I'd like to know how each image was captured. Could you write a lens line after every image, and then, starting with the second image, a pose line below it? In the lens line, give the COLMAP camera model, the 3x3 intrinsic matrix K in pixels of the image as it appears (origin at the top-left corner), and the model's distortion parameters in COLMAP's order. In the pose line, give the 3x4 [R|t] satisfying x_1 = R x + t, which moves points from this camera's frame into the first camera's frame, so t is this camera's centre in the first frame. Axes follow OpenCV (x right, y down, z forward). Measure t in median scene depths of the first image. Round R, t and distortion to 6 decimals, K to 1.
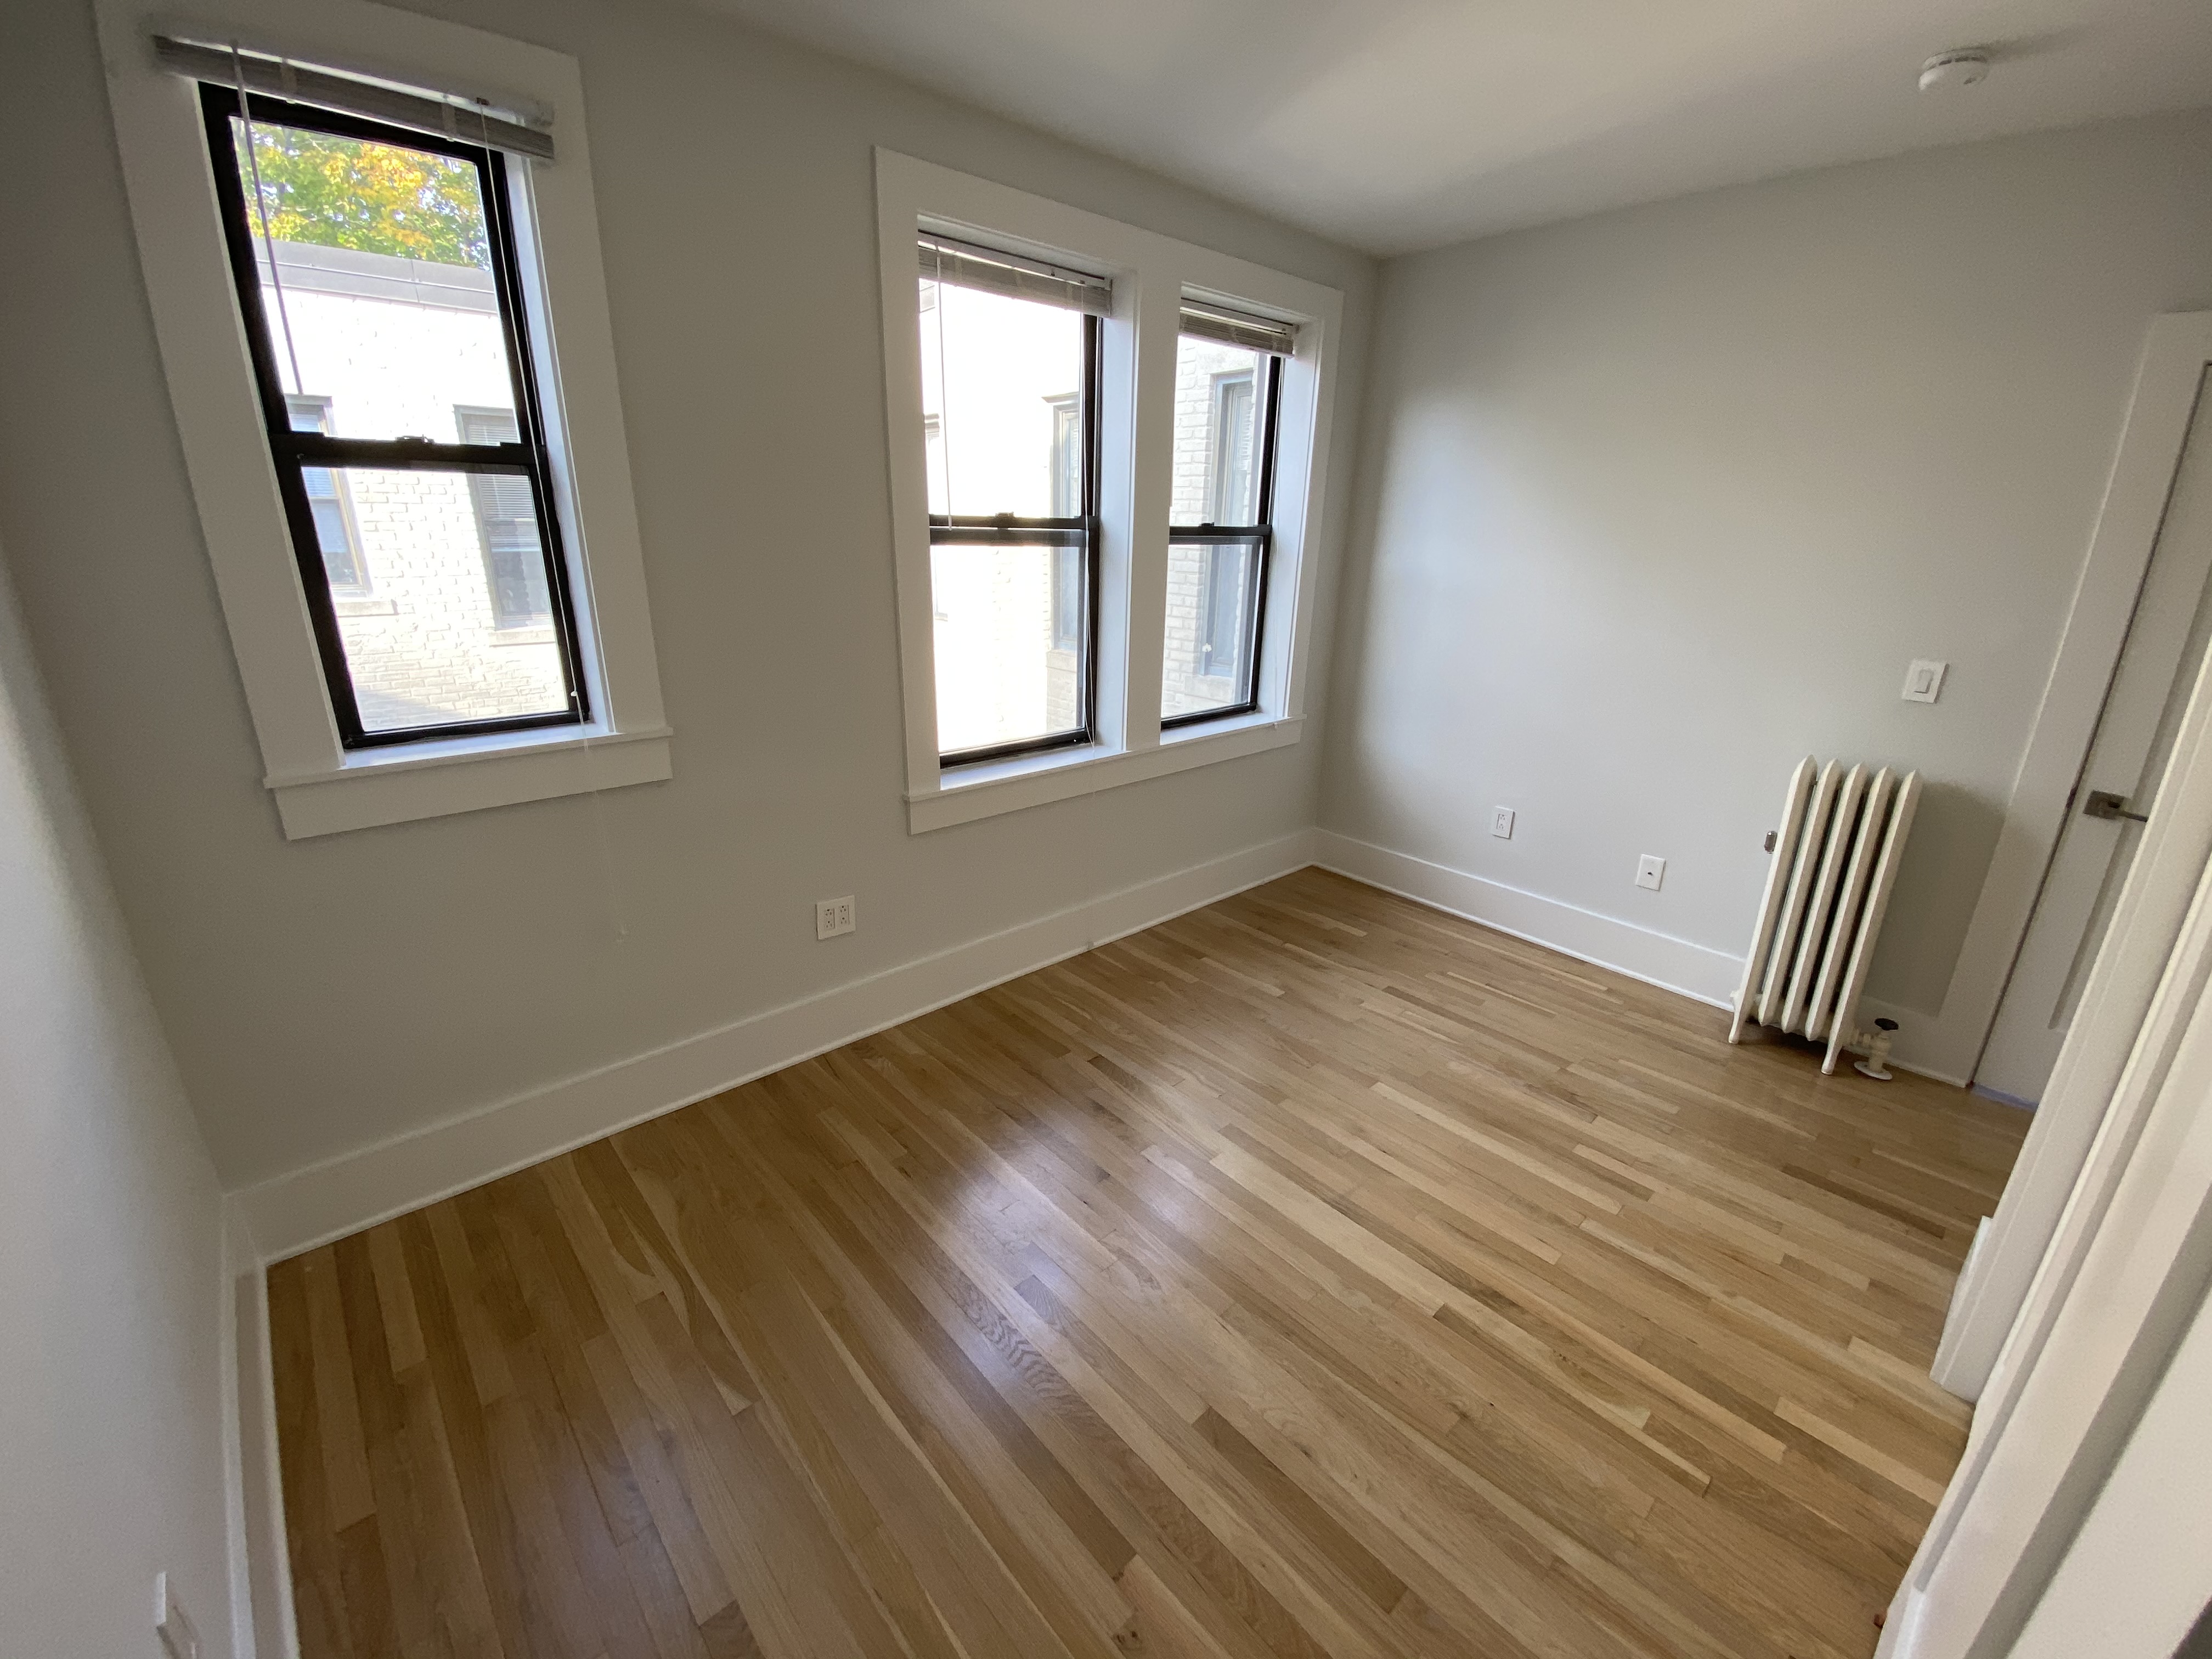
lens RADIAL K [[893.7, 0, 1112.0], [0, 893.7, 803.0], [0, 0, 1]] dist [0.023790, -0.018637]
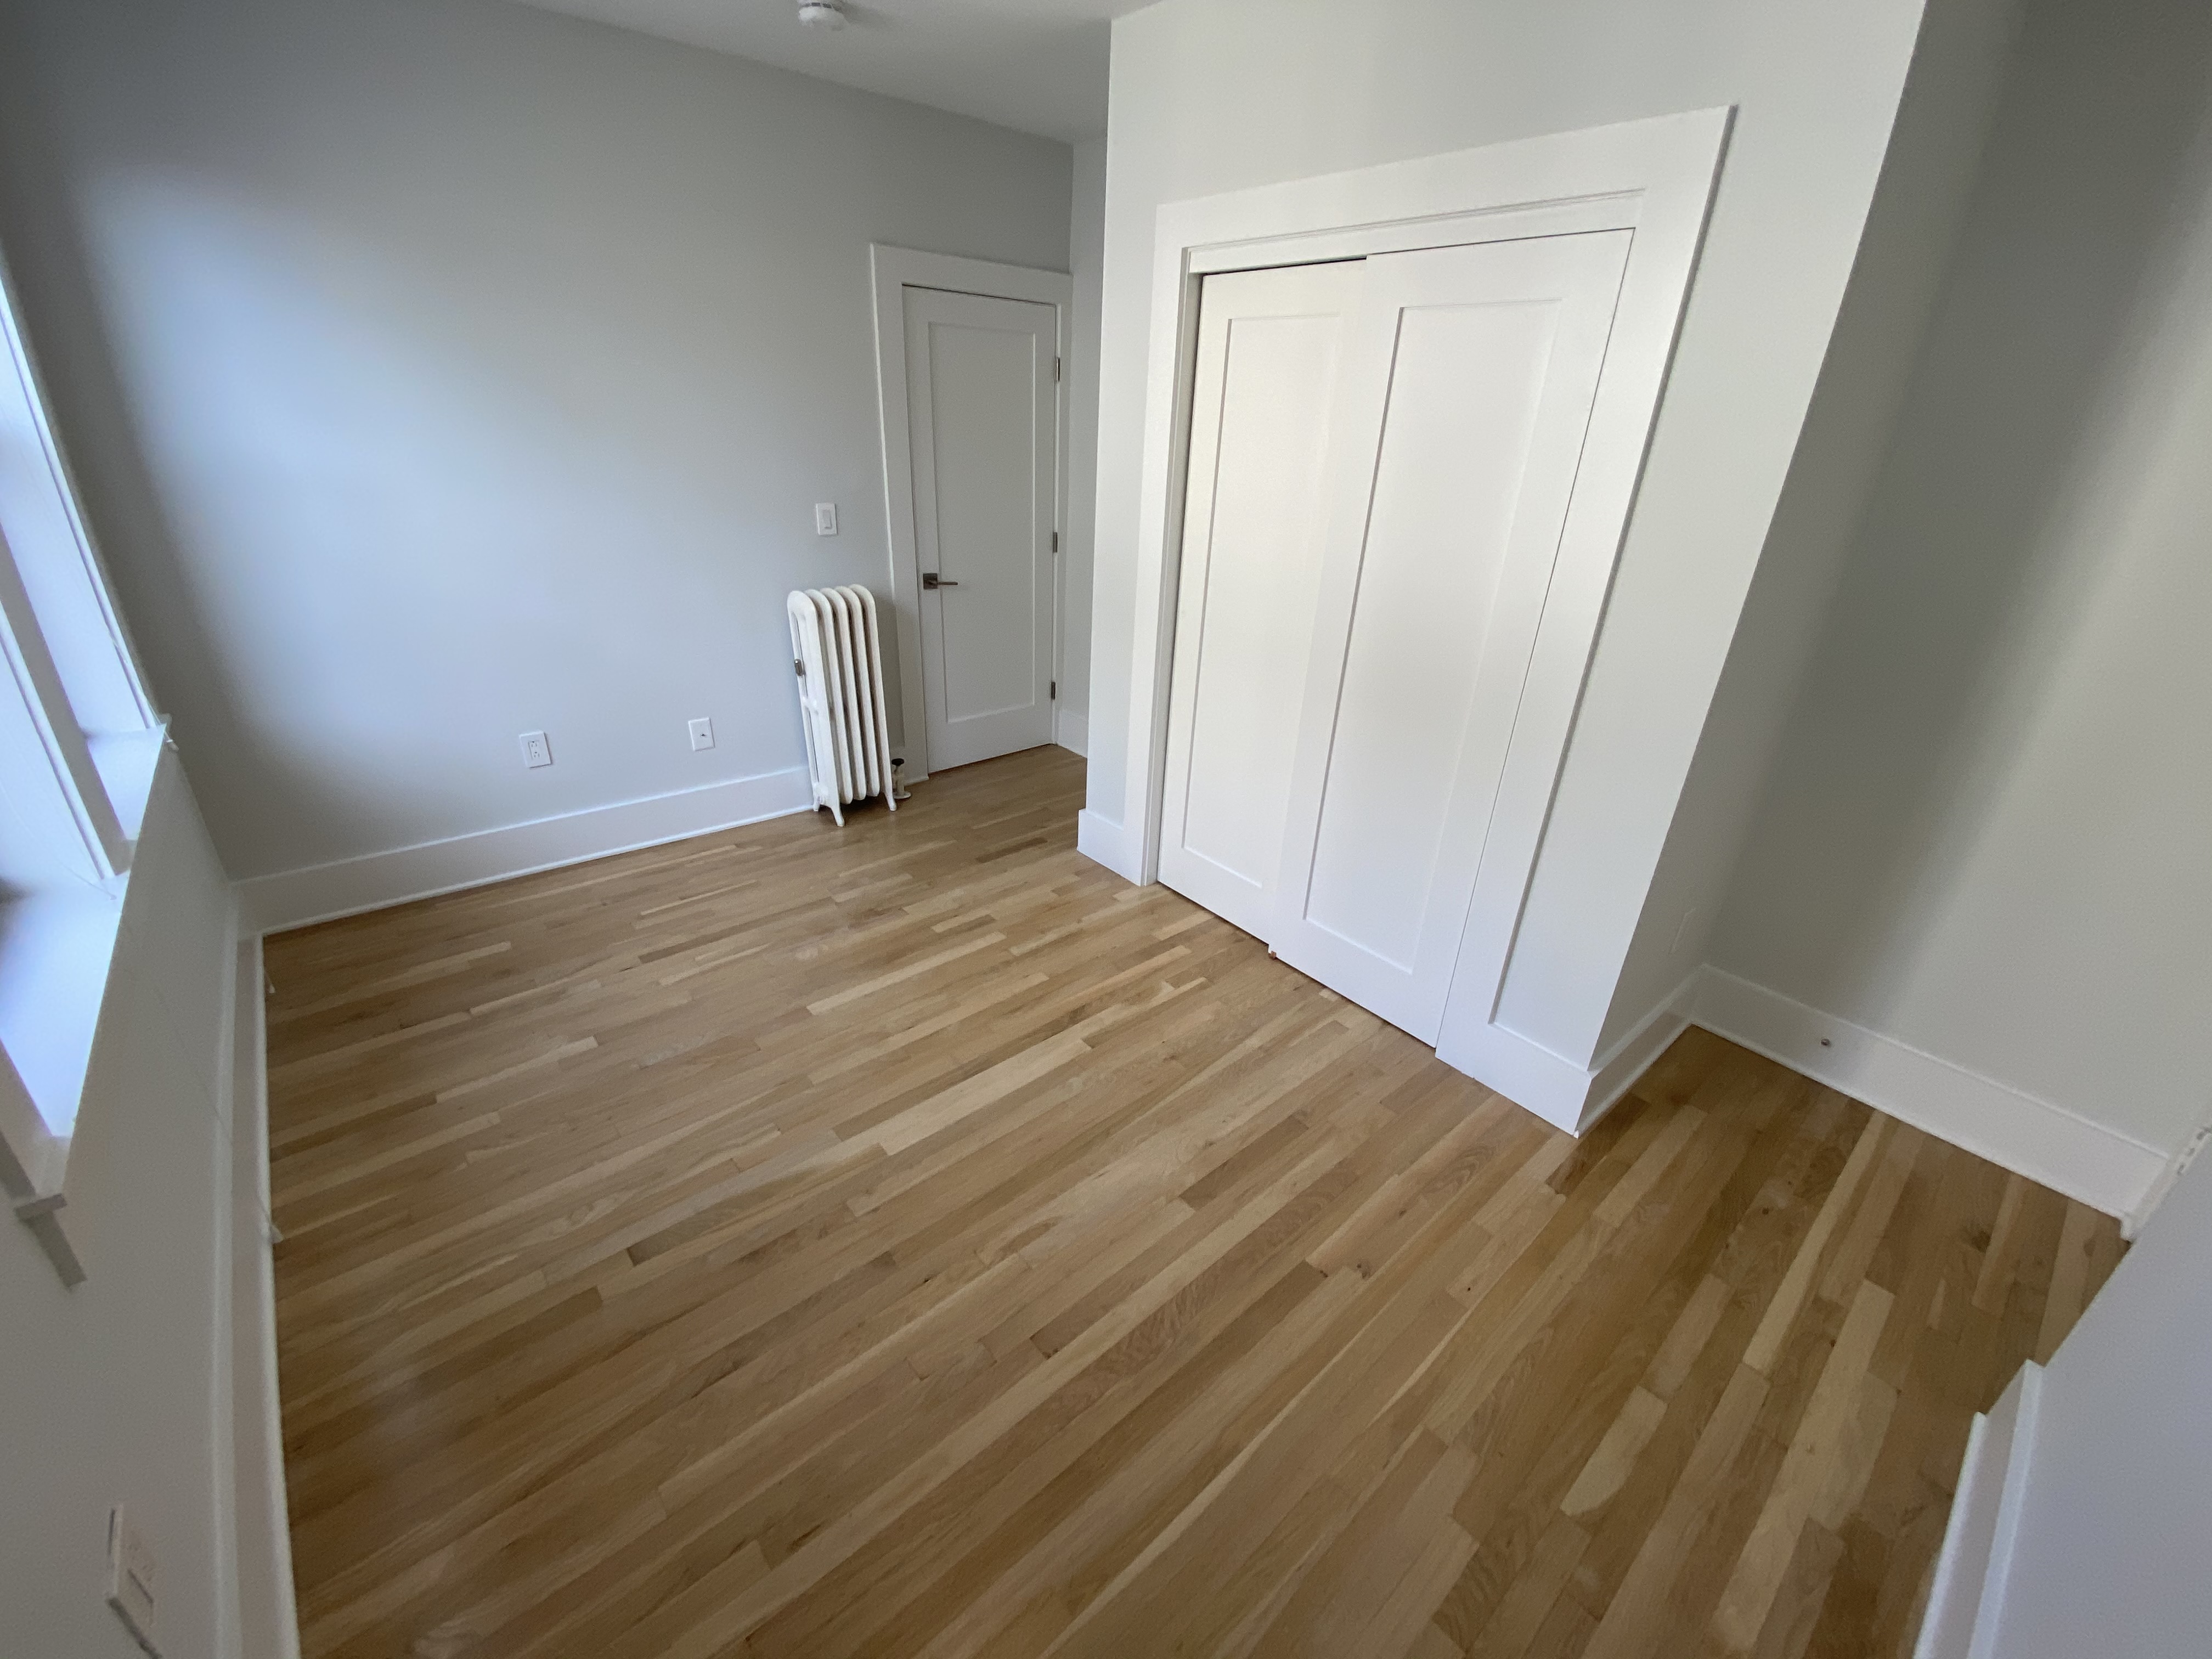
lens RADIAL K [[893.7, 0, 1082.7], [0, 893.7, 807.7], [0, 0, 1]] dist [0.023790, -0.018637]
pose [[0.043569, -0.419821, 0.906561, -0.565382], [0.262507, 0.880348, 0.395066, -0.216543], [-0.963946, 0.220766, 0.148561, 0.614210]]
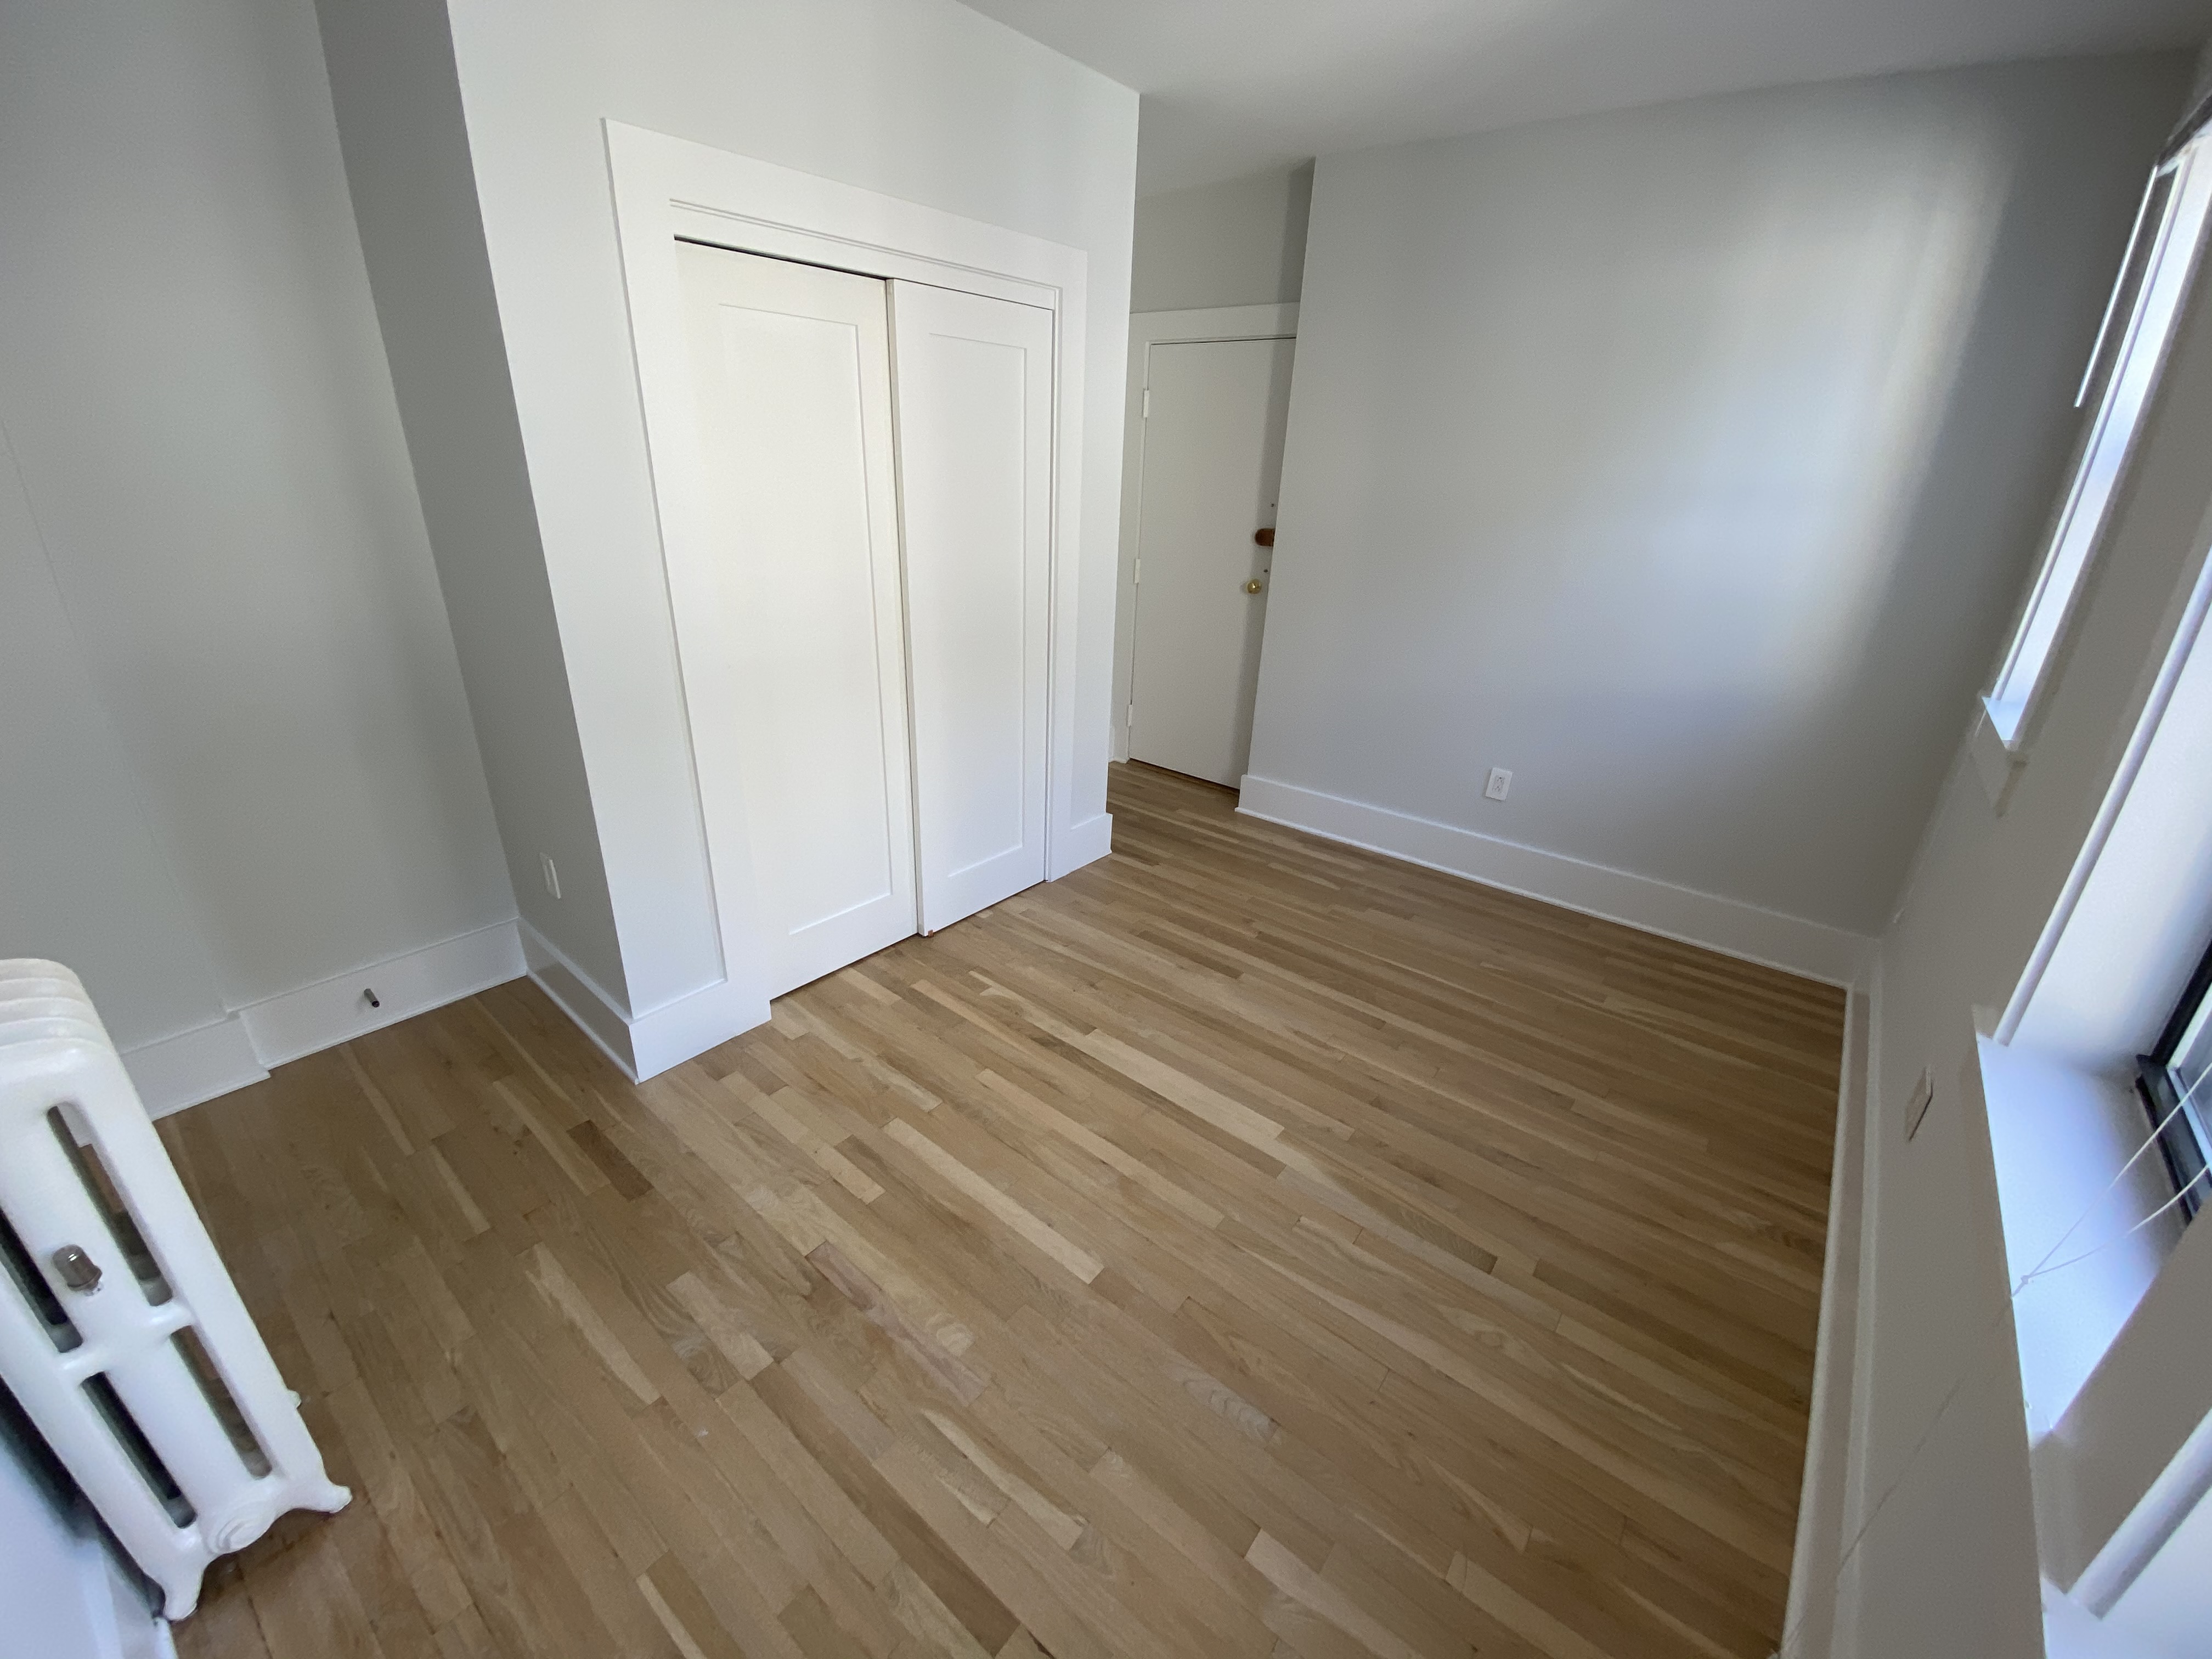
lens RADIAL K [[893.7, 0, 1114.8], [0, 893.7, 812.2], [0, 0, 1]] dist [0.023790, -0.018637]
pose [[-0.986639, 0.008872, -0.162682, 0.456678], [-0.097292, 0.768849, 0.631986, -0.476795], [0.130685, 0.639369, -0.757713, 1.528592]]
